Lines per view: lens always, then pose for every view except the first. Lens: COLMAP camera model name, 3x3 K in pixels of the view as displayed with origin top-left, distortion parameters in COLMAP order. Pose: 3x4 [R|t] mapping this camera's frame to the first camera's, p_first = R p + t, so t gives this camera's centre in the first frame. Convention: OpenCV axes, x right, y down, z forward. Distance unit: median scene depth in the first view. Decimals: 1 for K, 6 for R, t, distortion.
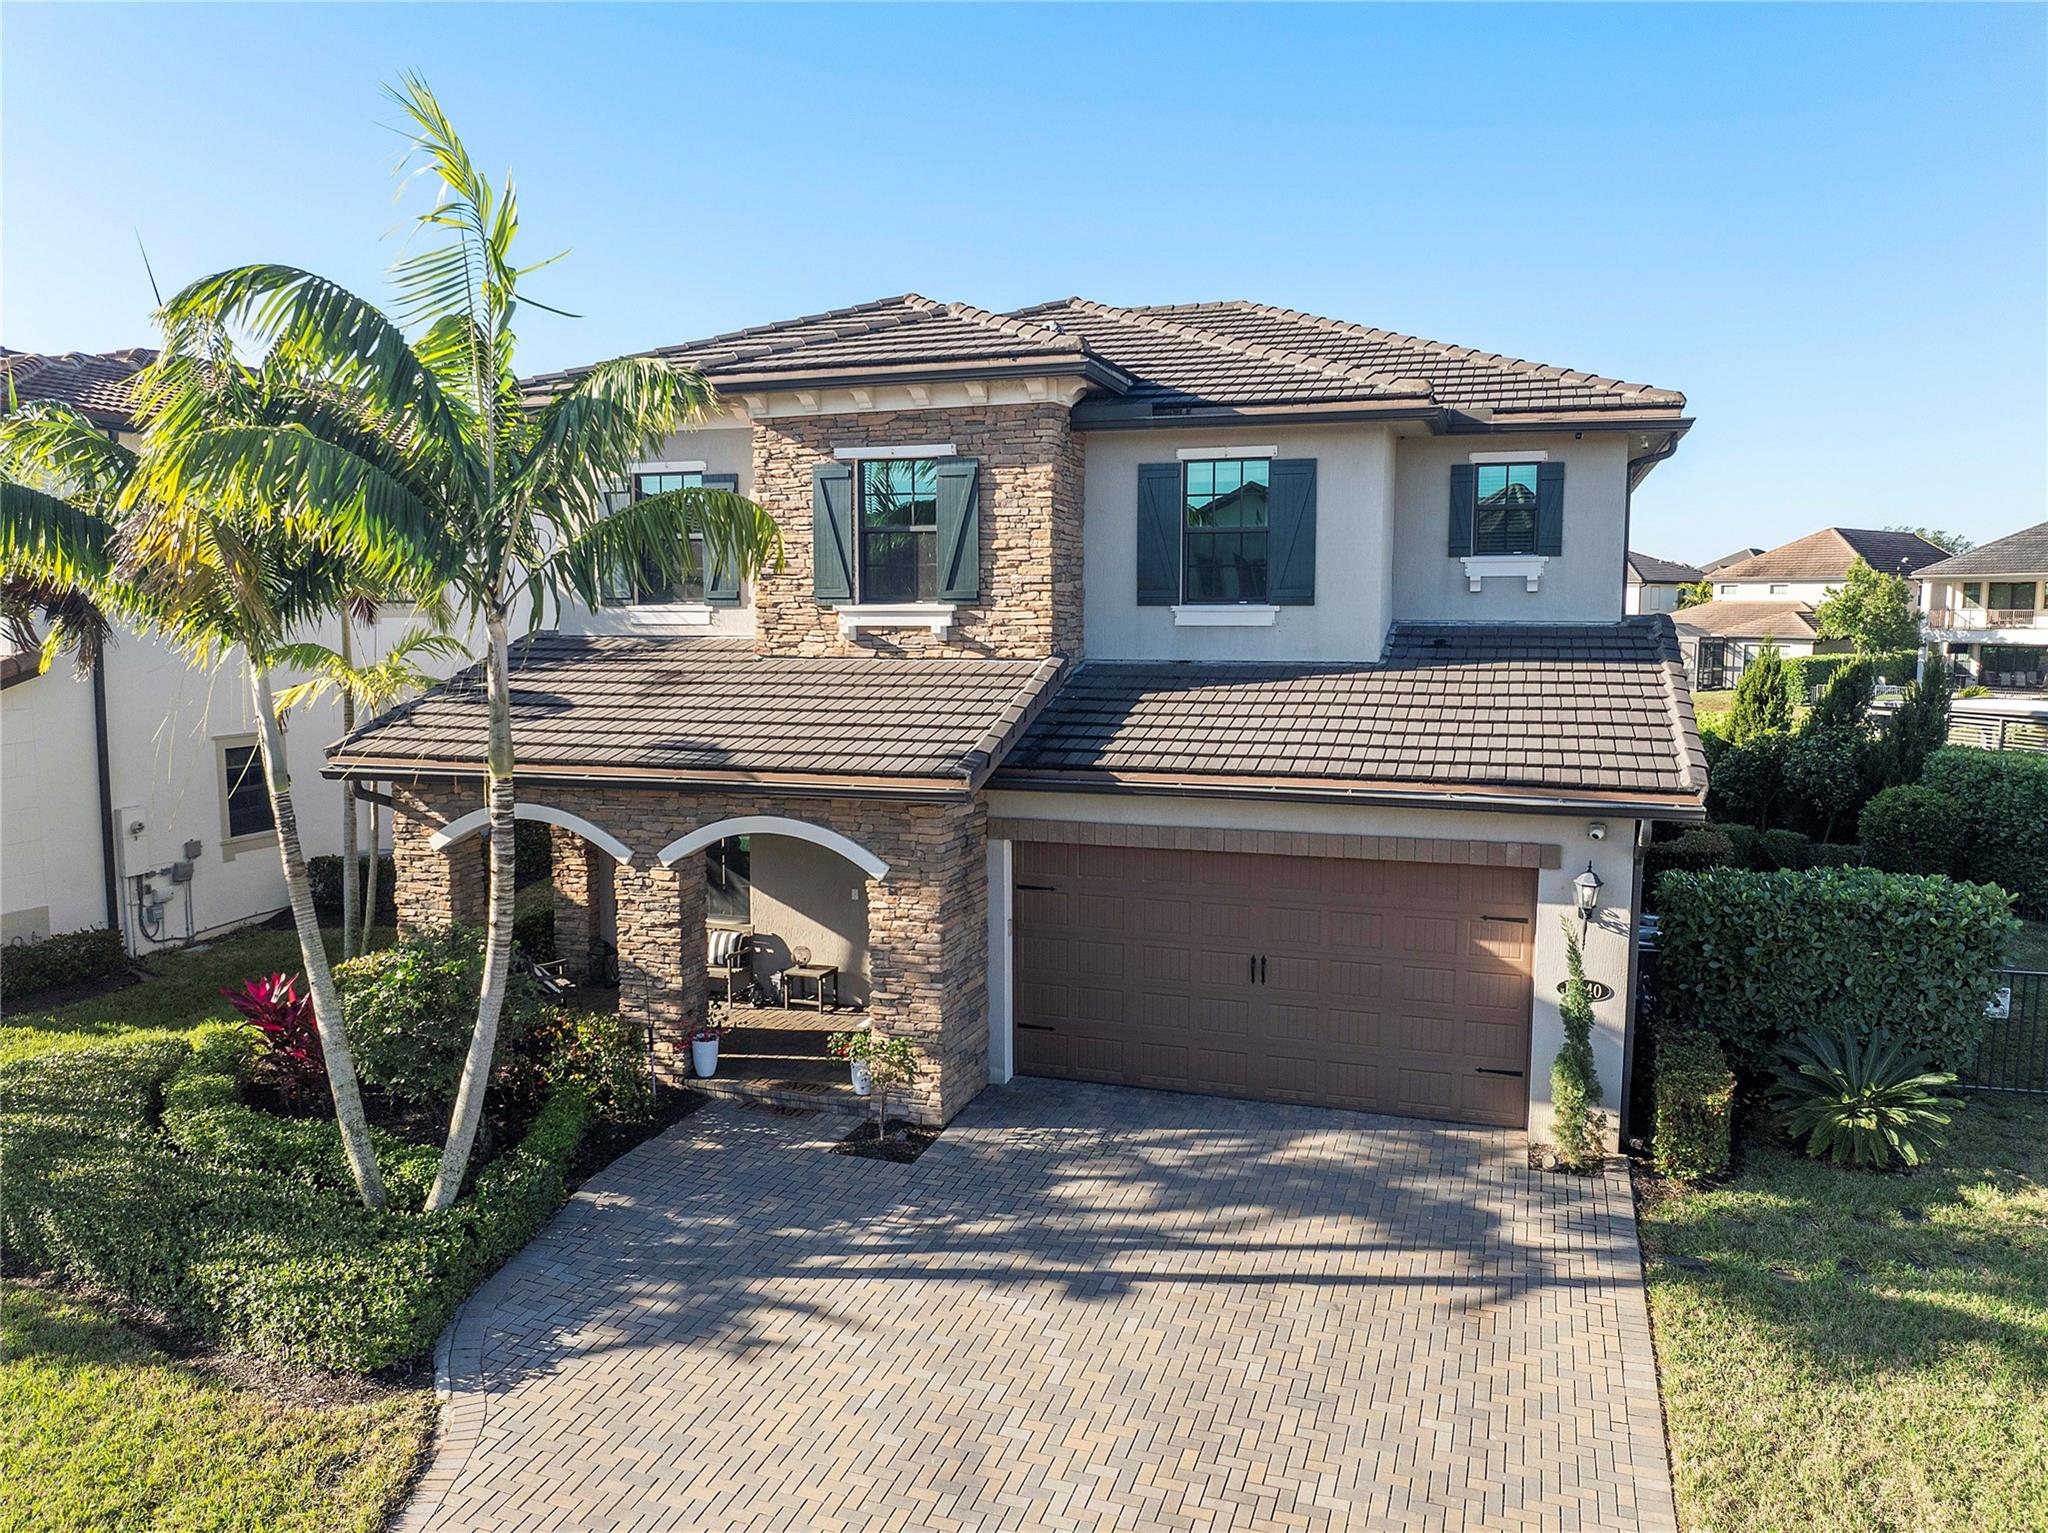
lens RADIAL K [[1457.7, 0, 1029.7], [0, 1457.7, 760.8], [0, 0, 1]] dist [-0.040094, -0.001141]
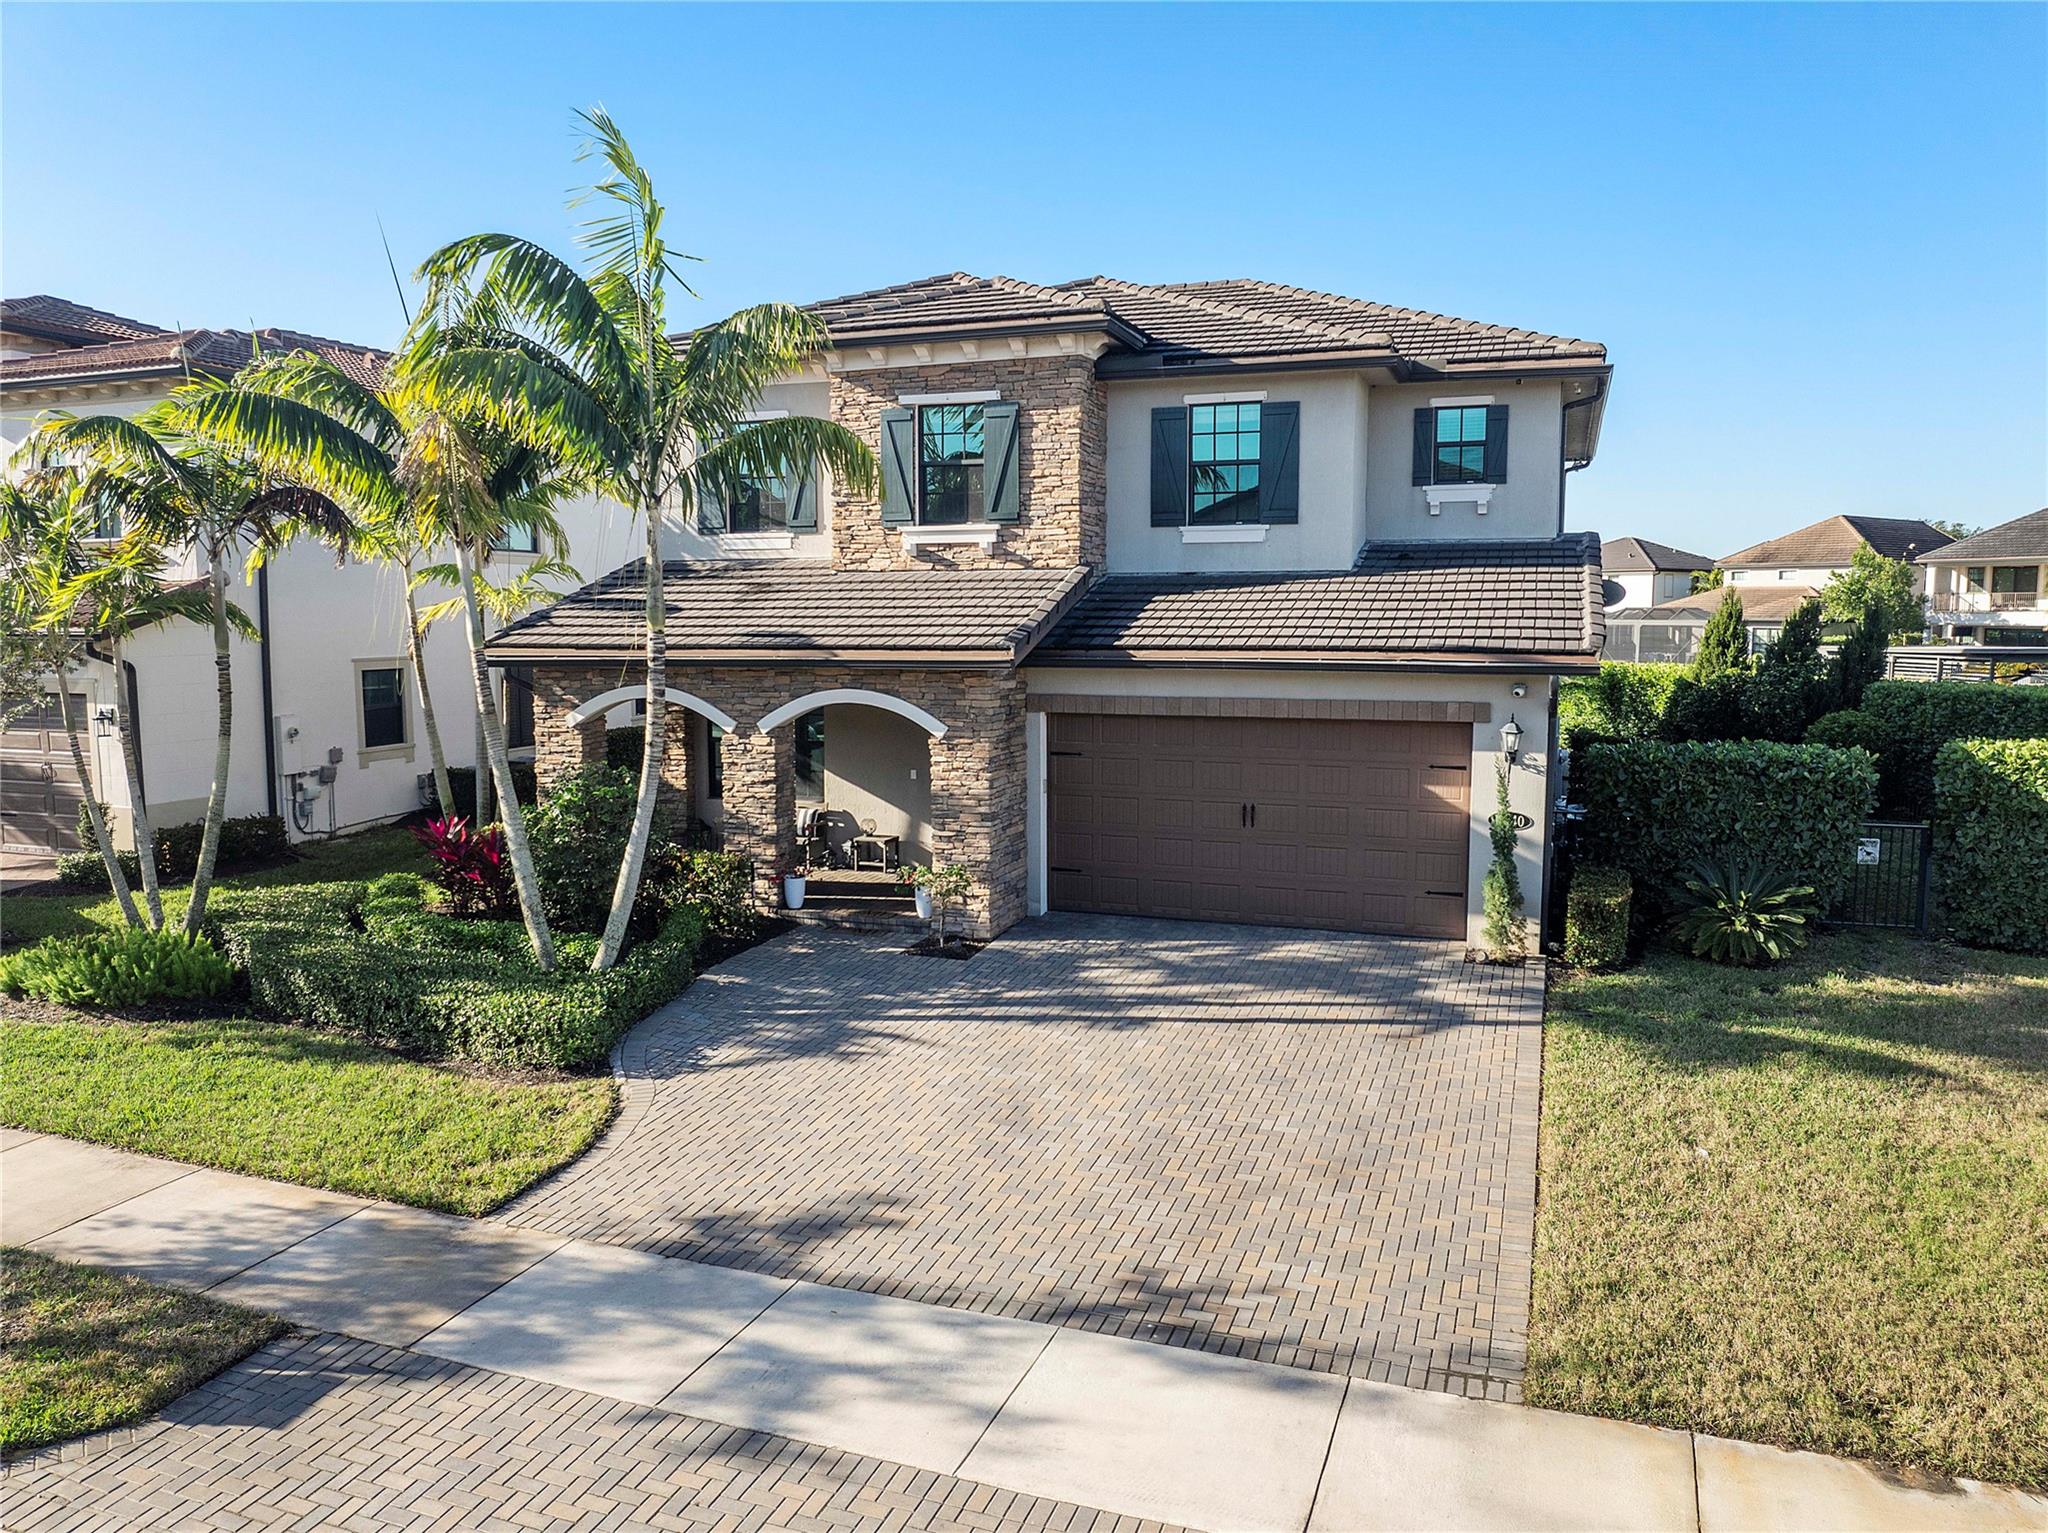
lens RADIAL K [[1454.2, 0, 1028.9], [0, 1454.2, 760.9], [0, 0, 1]] dist [-0.036192, -0.008140]
pose [[0.999831, 0.000707, -0.018381, -0.004724], [-0.000718, 1.000000, -0.000562, 0.094706], [0.018381, 0.000575, 0.999831, -0.213777]]
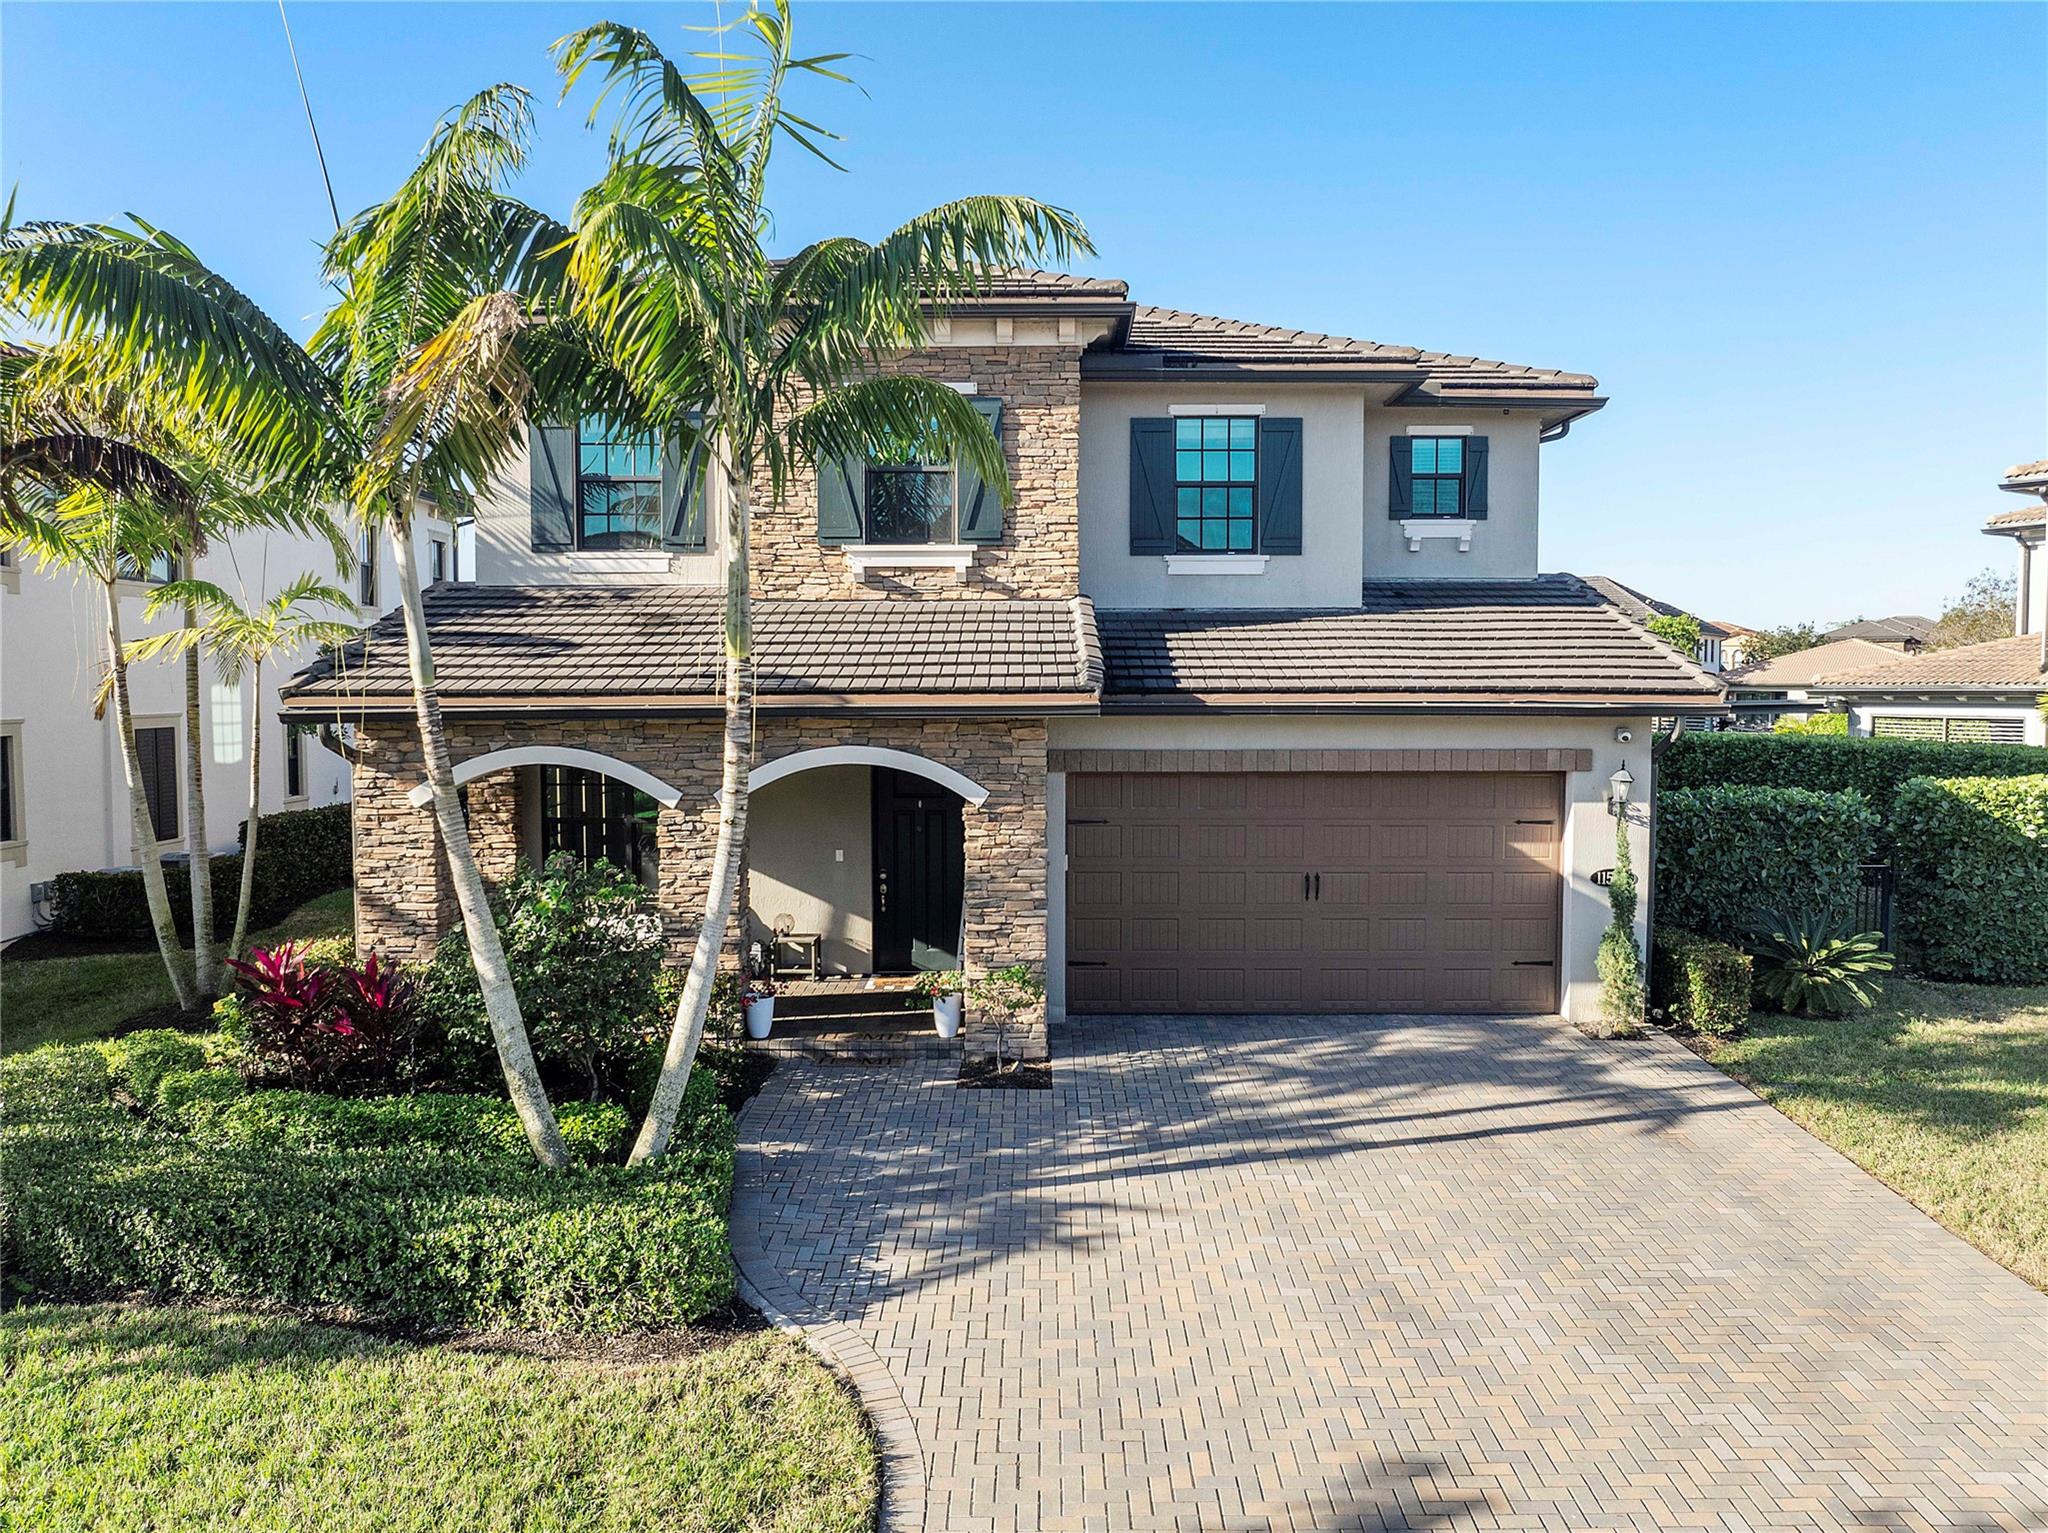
lens RADIAL K [[1457.7, 0, 1029.7], [0, 1457.7, 760.8], [0, 0, 1]] dist [-0.040094, -0.001141]
pose [[0.947790, -0.017581, 0.318411, -0.353532], [0.033940, 0.998369, -0.045902, 0.090685], [-0.317085, 0.054312, 0.946841, 0.064774]]
